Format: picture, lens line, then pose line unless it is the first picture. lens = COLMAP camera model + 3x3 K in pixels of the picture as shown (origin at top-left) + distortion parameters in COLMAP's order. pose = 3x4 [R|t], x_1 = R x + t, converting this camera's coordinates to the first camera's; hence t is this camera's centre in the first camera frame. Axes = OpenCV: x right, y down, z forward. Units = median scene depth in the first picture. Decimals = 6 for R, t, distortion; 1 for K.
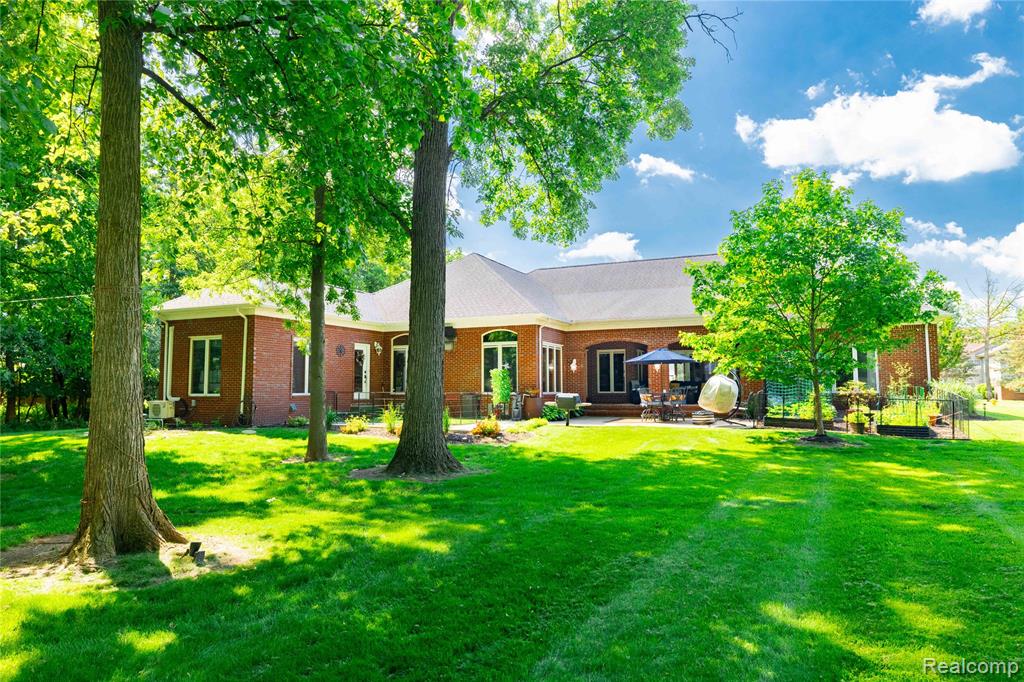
lens RADIAL K [[666.1, 0, 512.0], [0, 666.1, 341.0], [0, 0, 1]] dist [-0.001157, -0.000041]
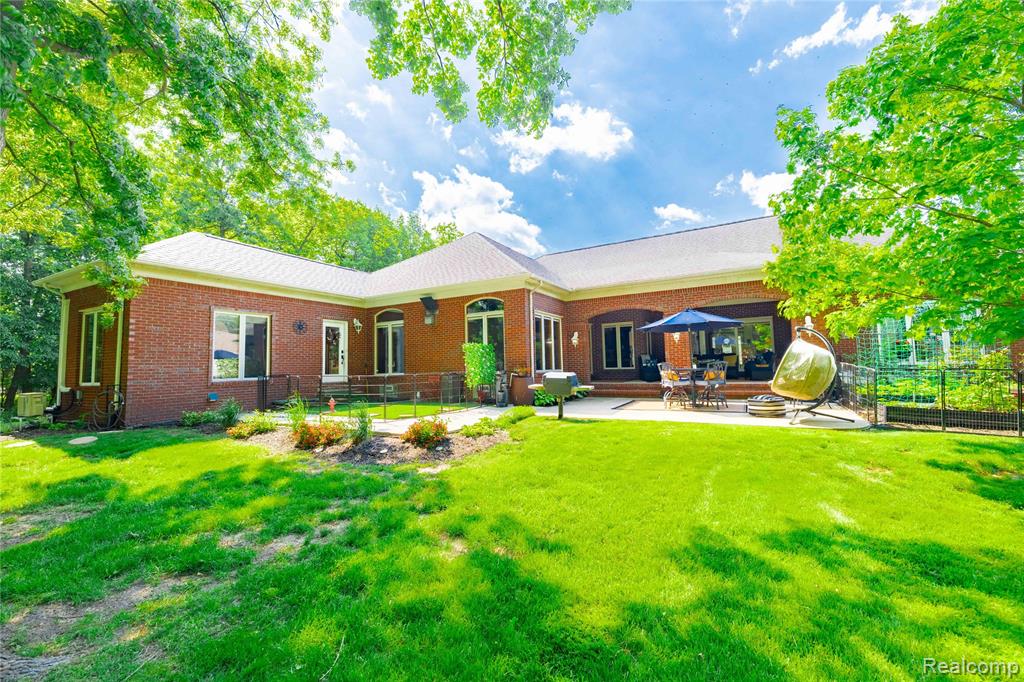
lens RADIAL K [[425.0, 0, 512.0], [0, 425.0, 341.0], [0, 0, 1]] dist [0.001743, 0.000156]
pose [[0.995912, -0.026370, -0.086399, 0.060429], [0.027522, 0.999547, 0.012167, 0.031670], [0.086039, -0.014495, 0.996186, 0.450977]]
